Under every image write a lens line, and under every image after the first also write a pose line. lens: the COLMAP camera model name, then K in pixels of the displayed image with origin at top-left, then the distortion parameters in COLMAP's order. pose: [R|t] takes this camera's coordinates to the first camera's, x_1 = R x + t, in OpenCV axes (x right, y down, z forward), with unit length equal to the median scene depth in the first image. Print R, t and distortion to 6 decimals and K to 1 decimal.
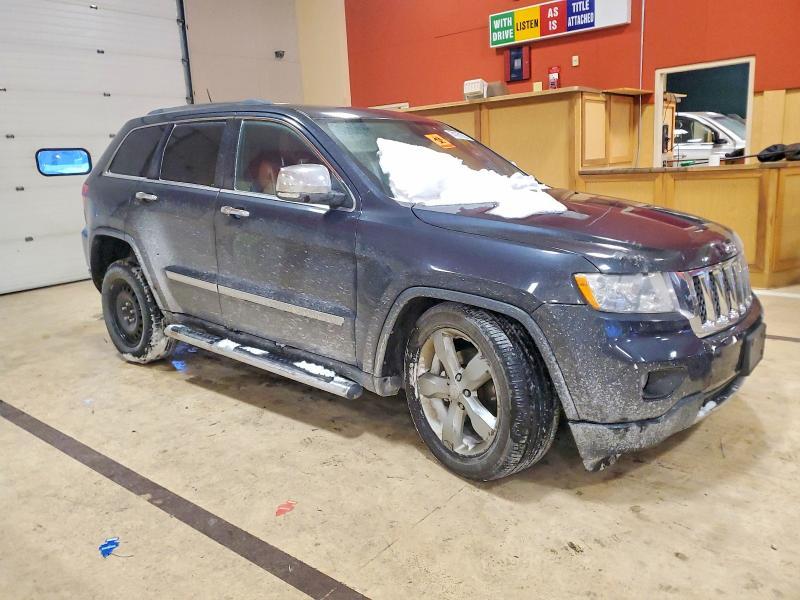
lens RADIAL K [[628.9, 0, 400.0], [0, 628.9, 300.0], [0, 0, 1]] dist [0.001684, 0.005085]
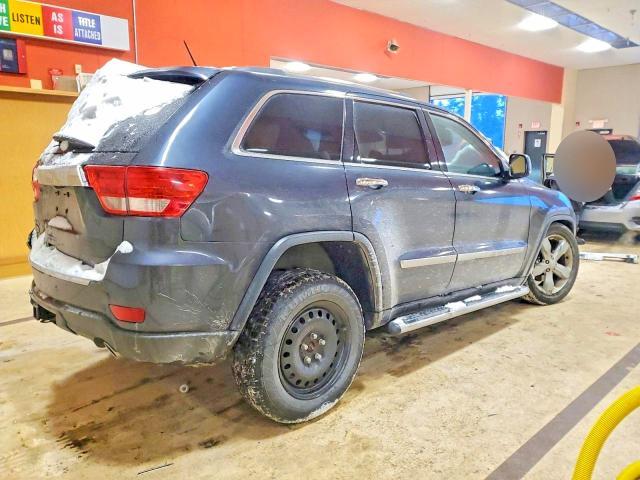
lens RADIAL K [[515.2, 0, 320.0], [0, 515.2, 240.0], [0, 0, 1]] dist [0.029116, 0.000842]
pose [[0.093538, -0.116827, 0.988738, -1.153206], [0.205920, 0.973889, 0.095592, -0.178168], [-0.974088, 0.194659, 0.115152, 1.048620]]
